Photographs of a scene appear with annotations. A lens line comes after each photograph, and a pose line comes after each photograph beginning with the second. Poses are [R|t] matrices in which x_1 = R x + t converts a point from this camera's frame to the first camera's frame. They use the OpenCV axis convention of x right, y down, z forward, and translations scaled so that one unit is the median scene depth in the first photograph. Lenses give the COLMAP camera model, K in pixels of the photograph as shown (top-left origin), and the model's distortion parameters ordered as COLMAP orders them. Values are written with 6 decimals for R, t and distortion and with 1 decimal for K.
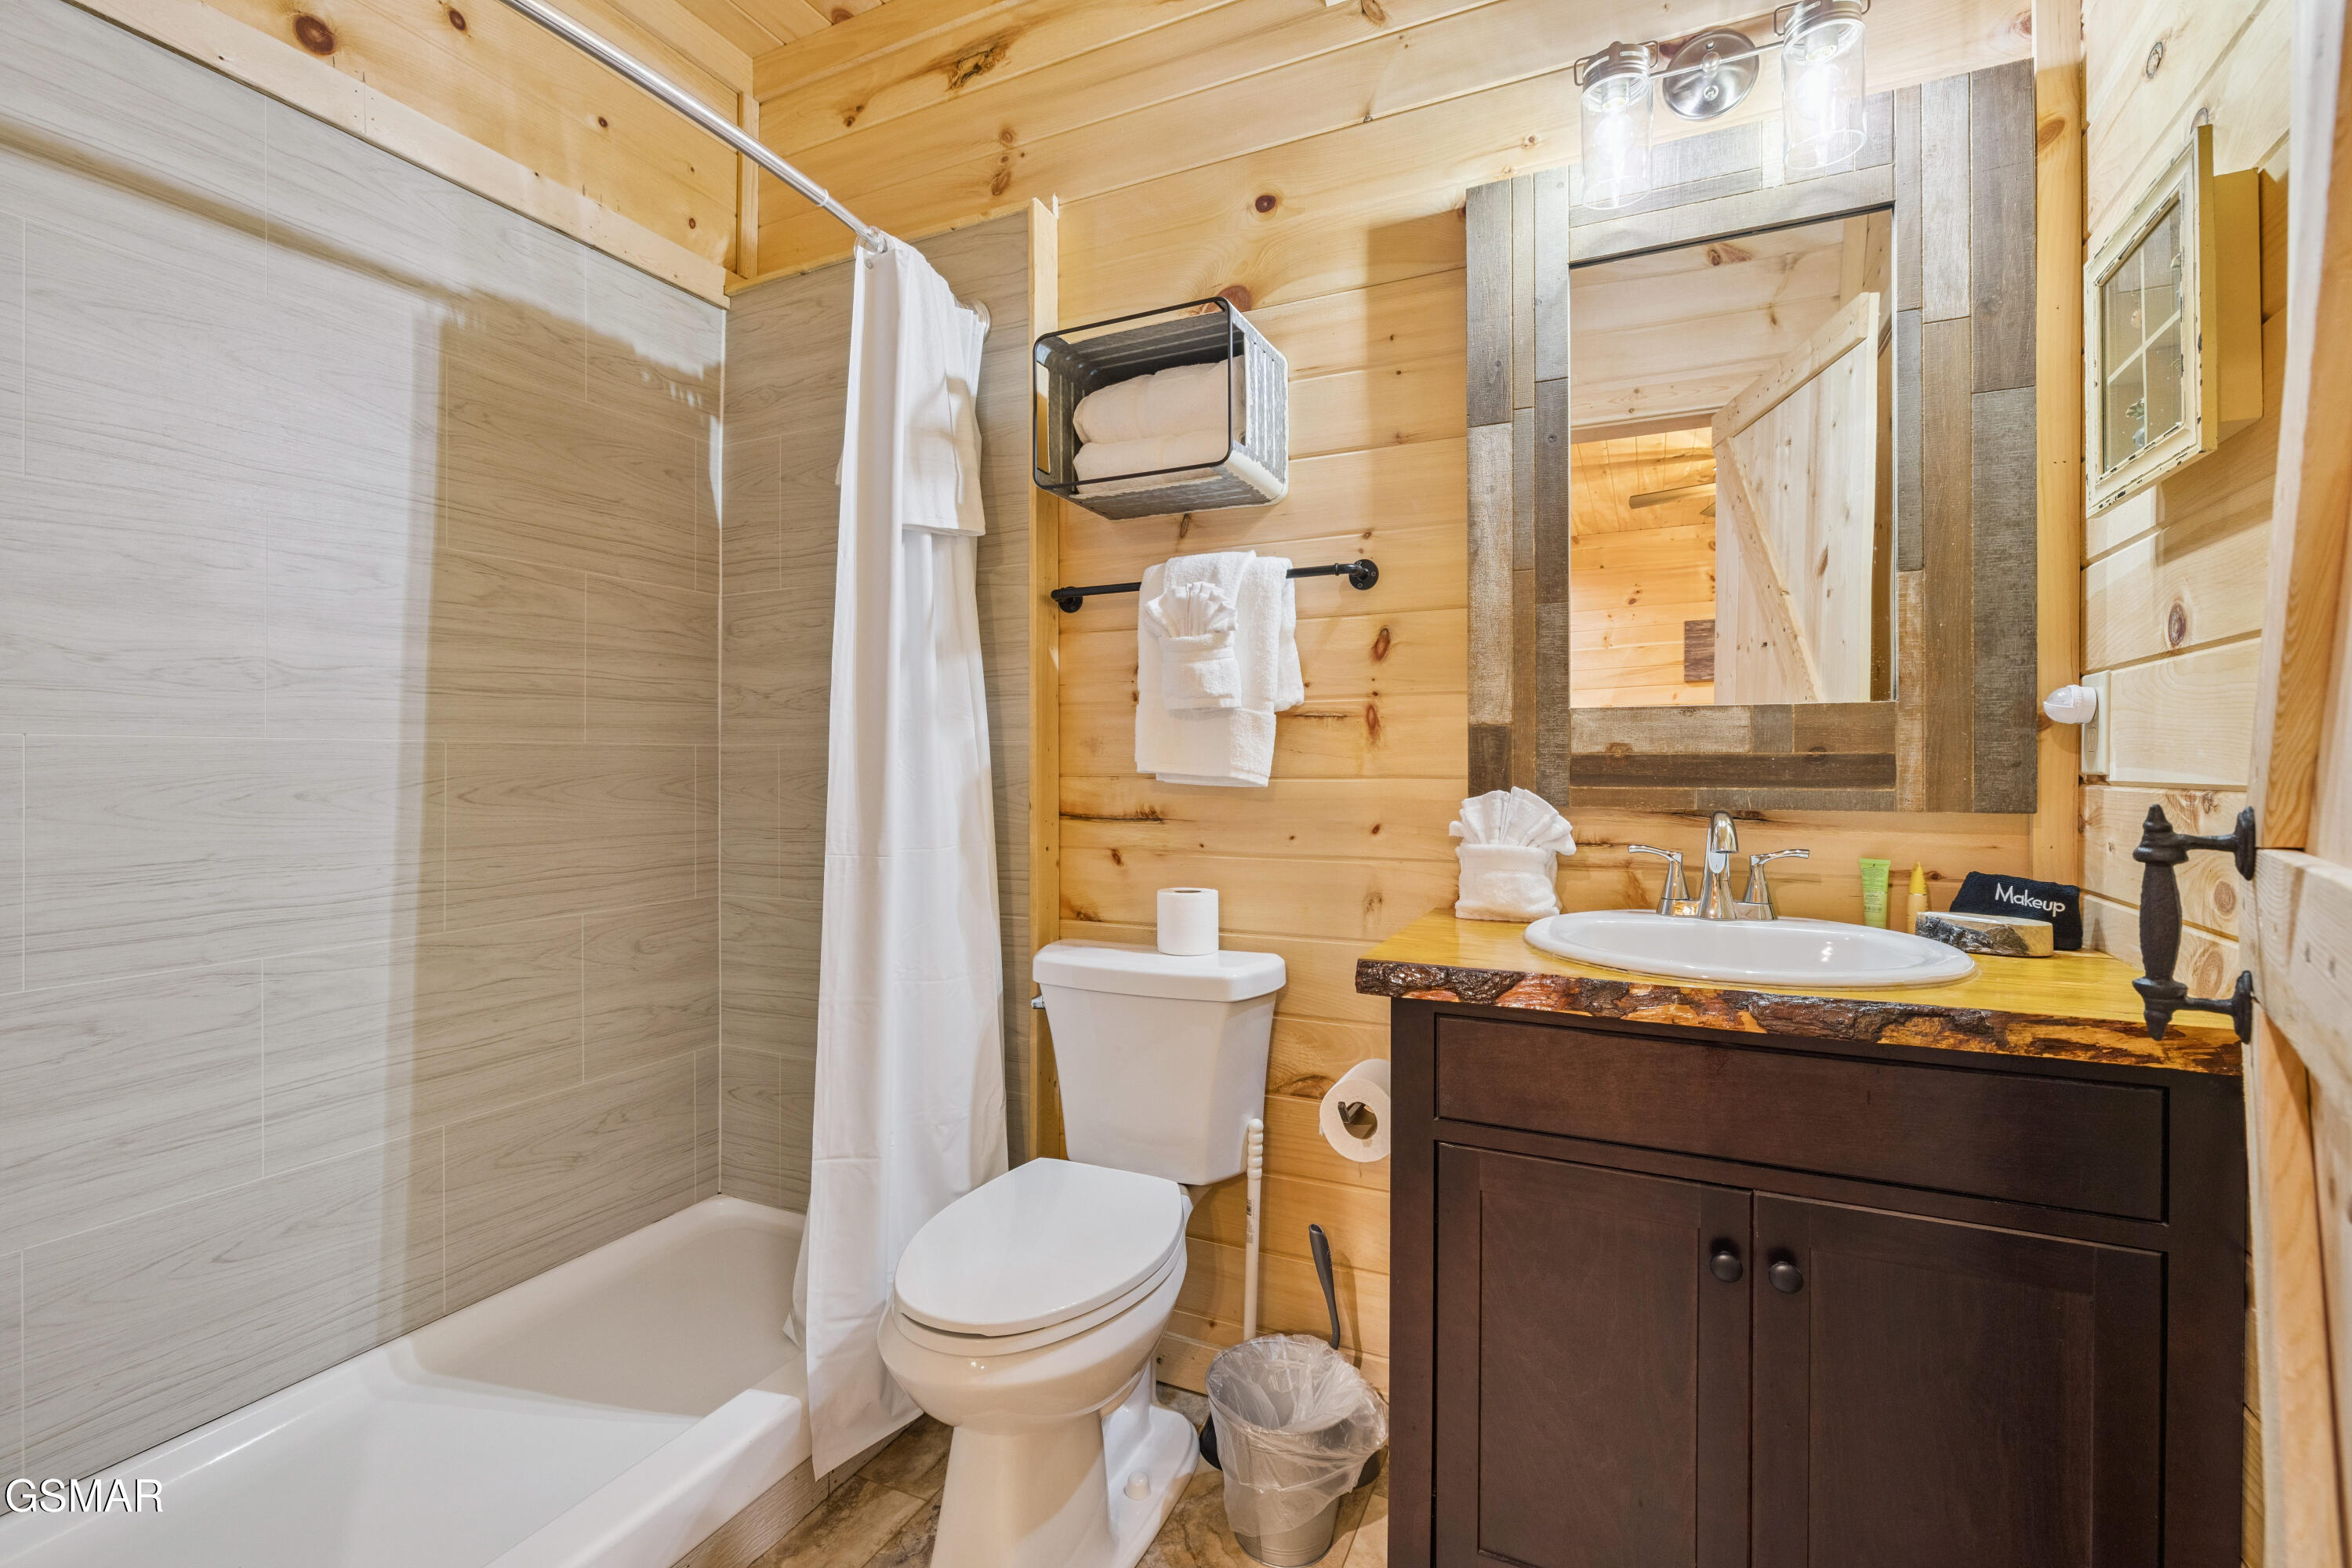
lens RADIAL K [[1080.9, 0, 1167.5], [0, 1080.9, 763.4], [0, 0, 1]] dist [-0.010234, 0.000029]
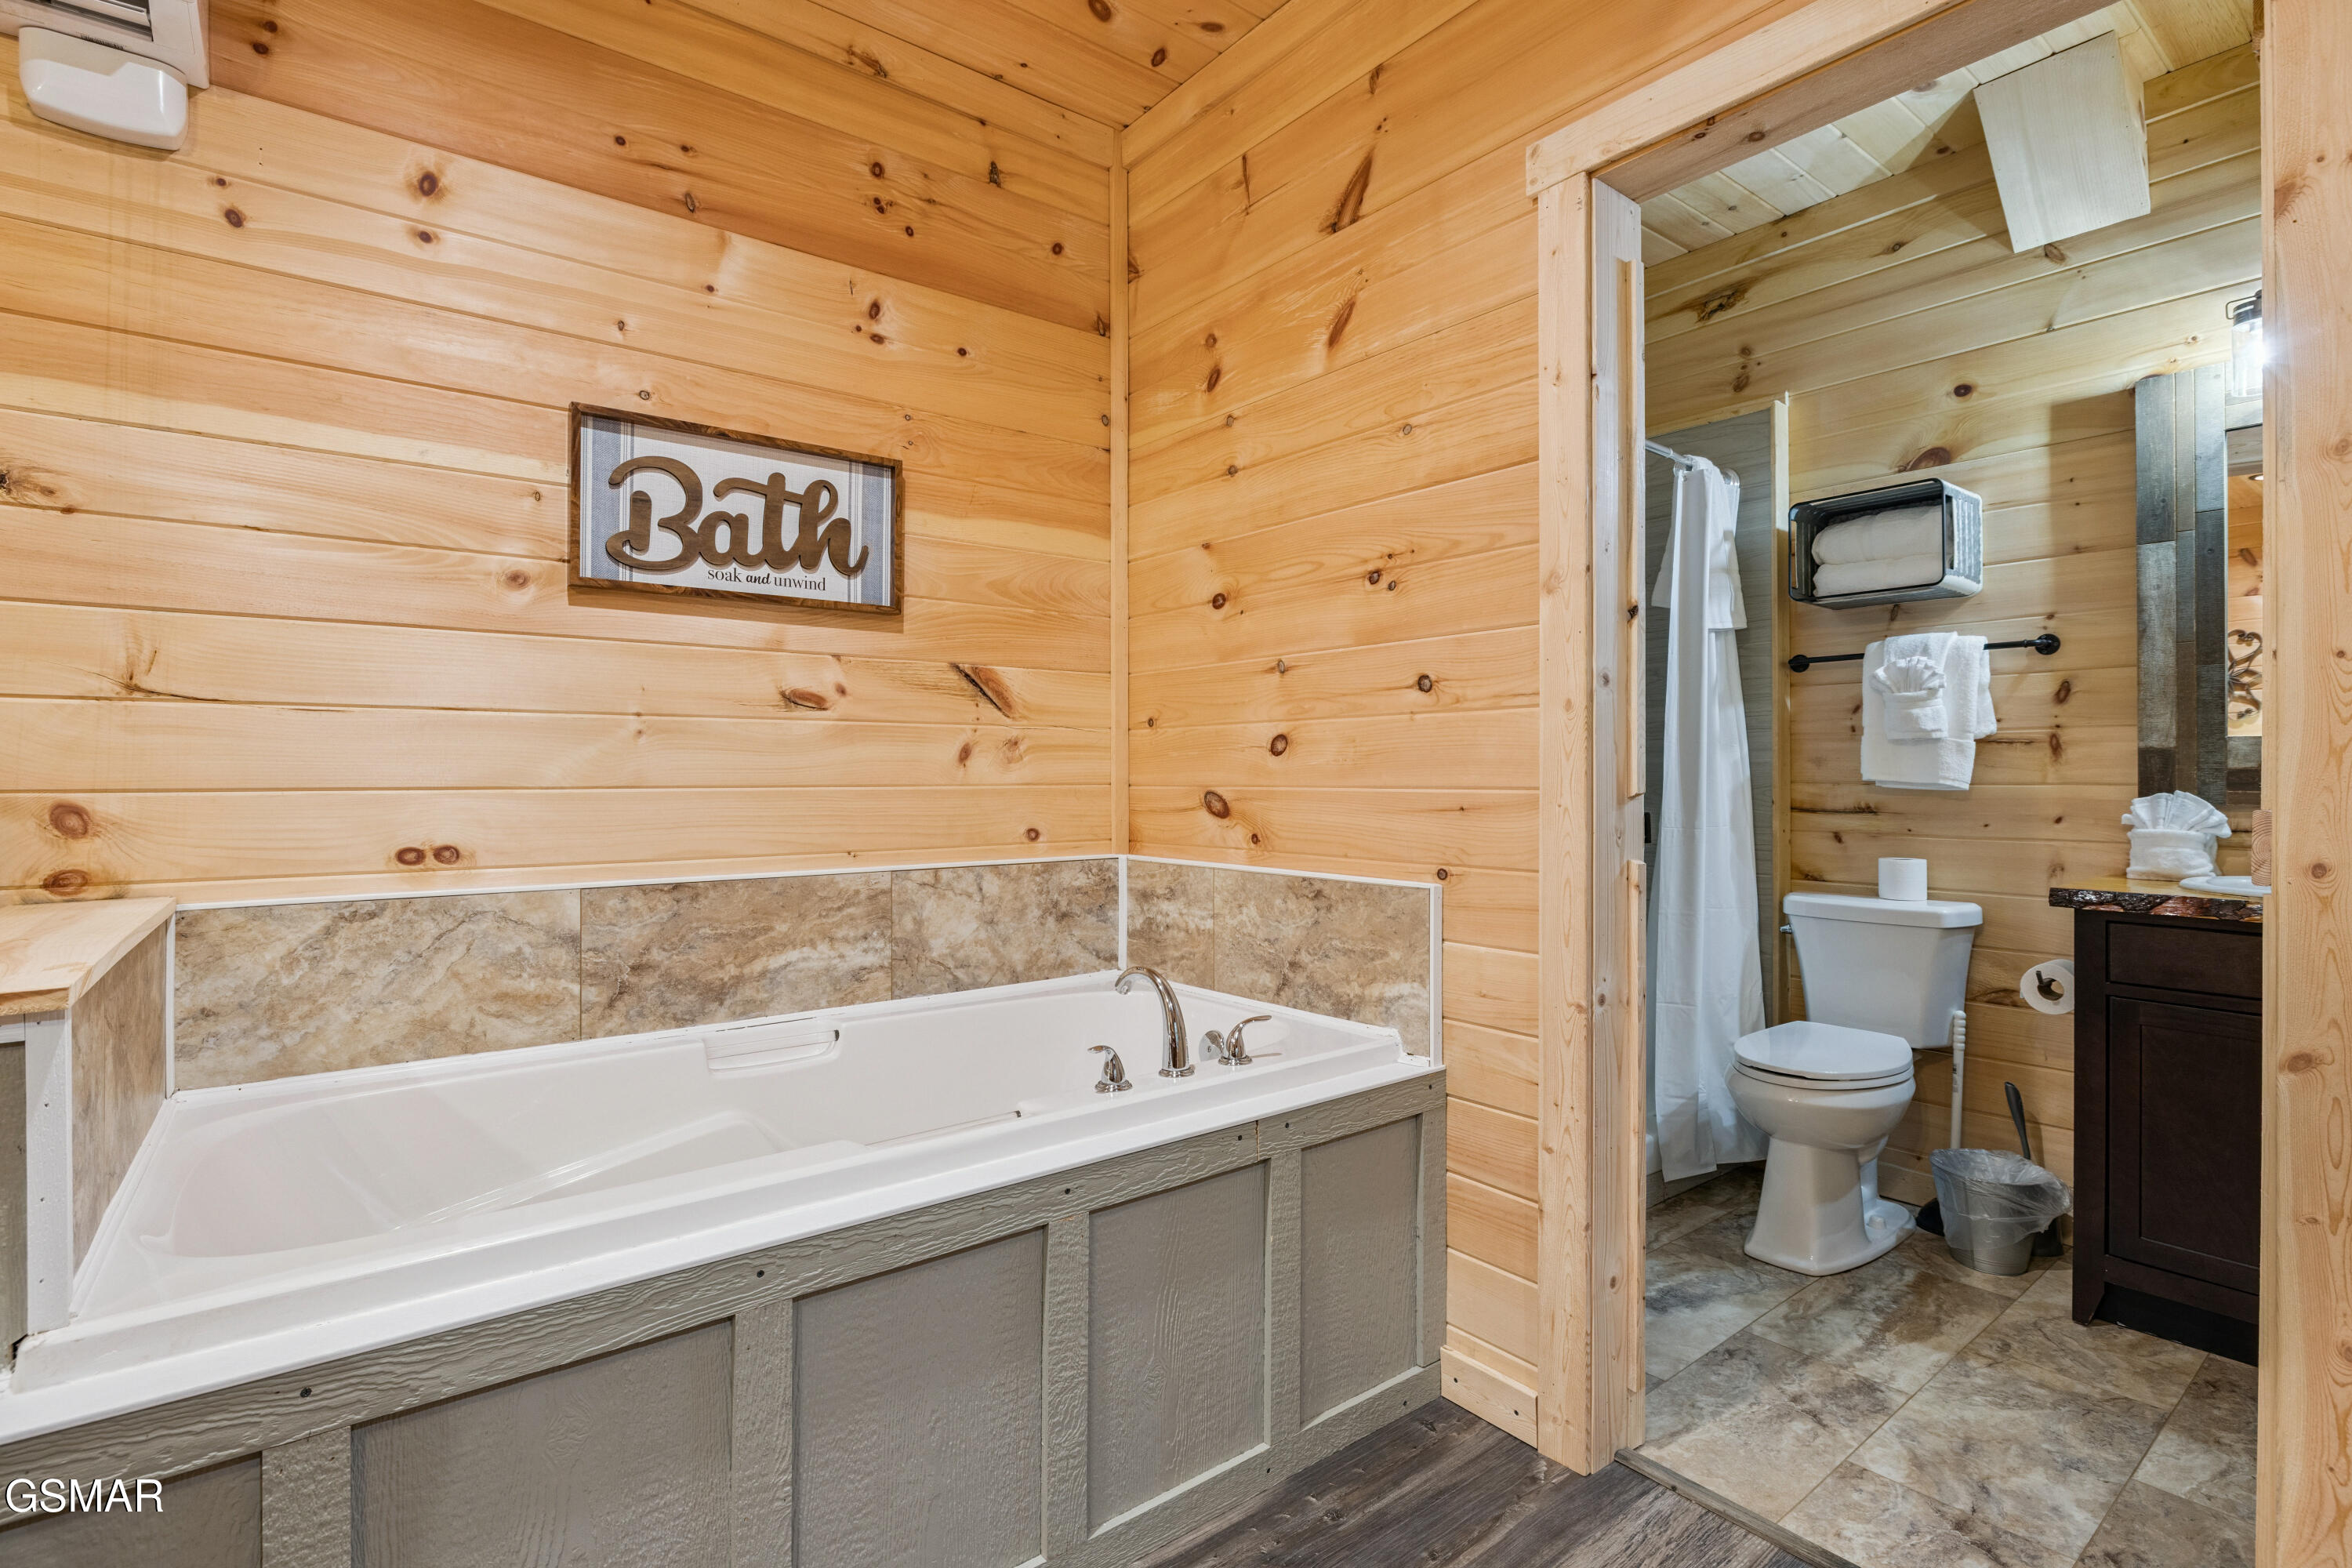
lens RADIAL K [[1119.6, 0, 1173.9], [0, 1119.6, 766.0], [0, 0, 1]] dist [-0.006529, 0.002521]
pose [[0.892862, -0.000925, -0.450330, -0.193009], [-0.002042, 0.999979, -0.006101, 0.000076], [0.450327, 0.006367, 0.892841, -0.874255]]
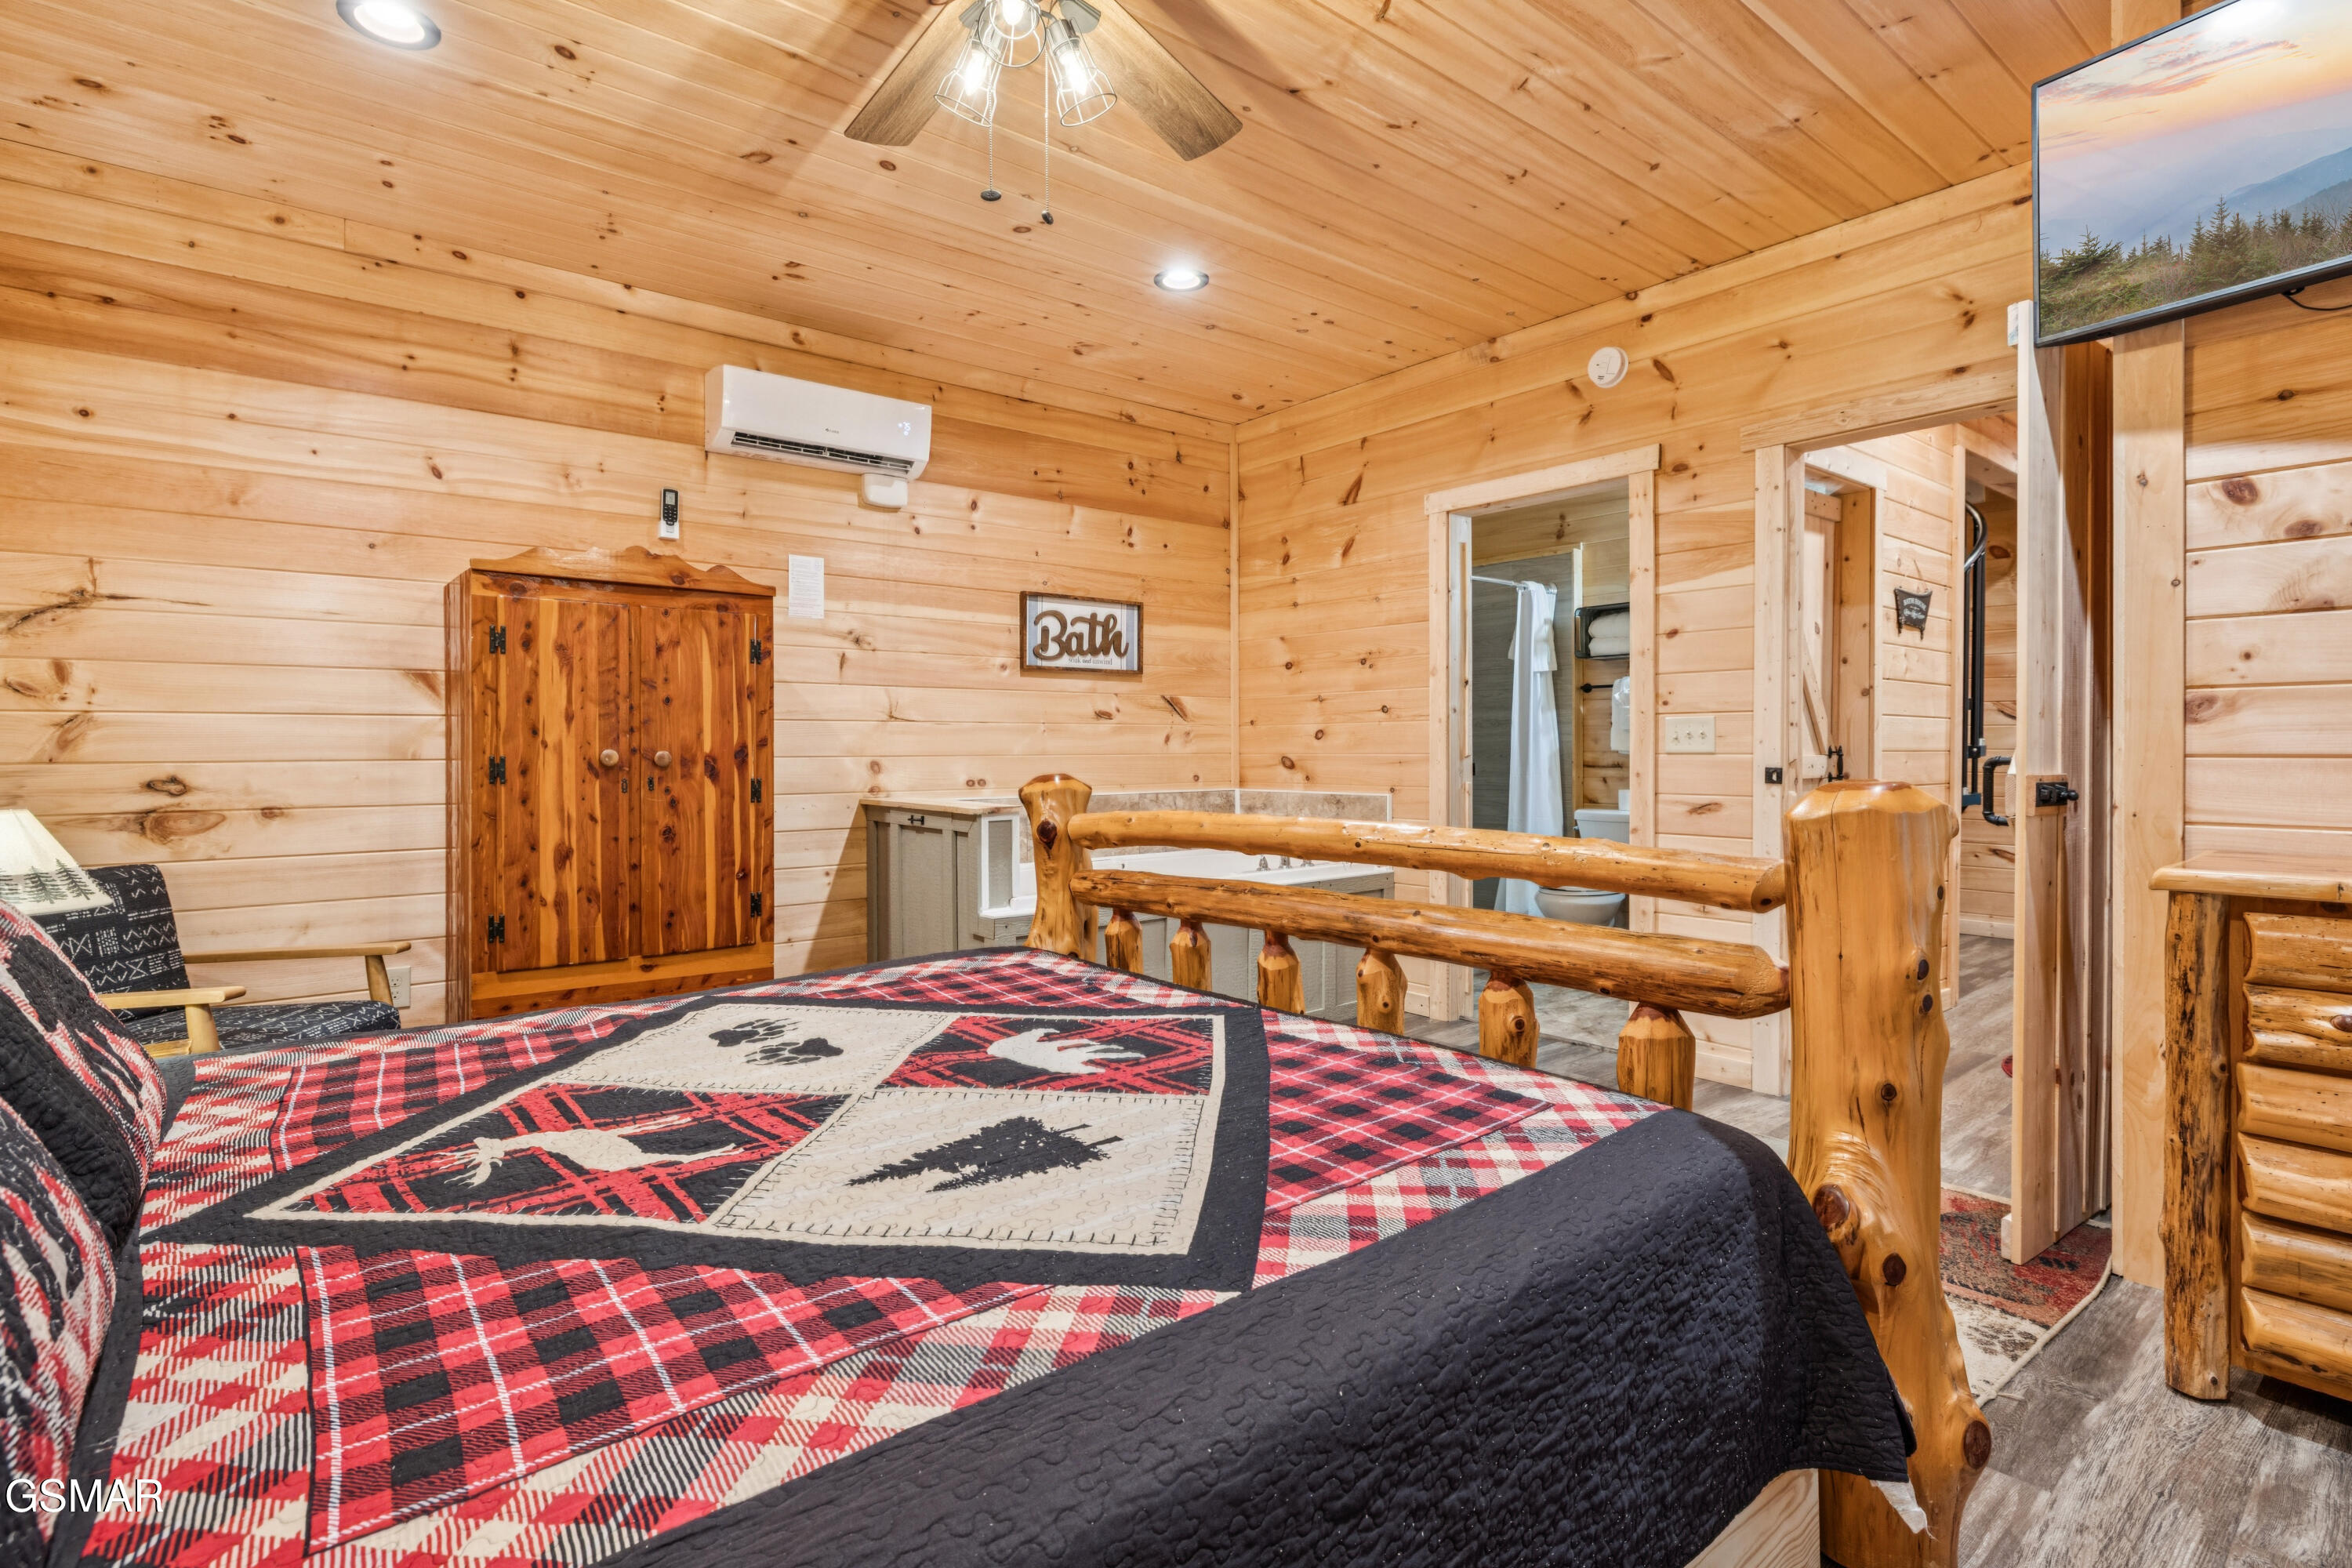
lens RADIAL K [[1100.2, 0, 1189.4], [0, 1100.2, 751.2], [0, 0, 1]] dist [-0.000288, -0.000012]
pose [[0.904824, -0.000541, -0.425785, 0.219171], [0.001821, 0.999995, 0.002599, 0.001521], [0.425781, -0.003127, 0.904821, -2.320909]]
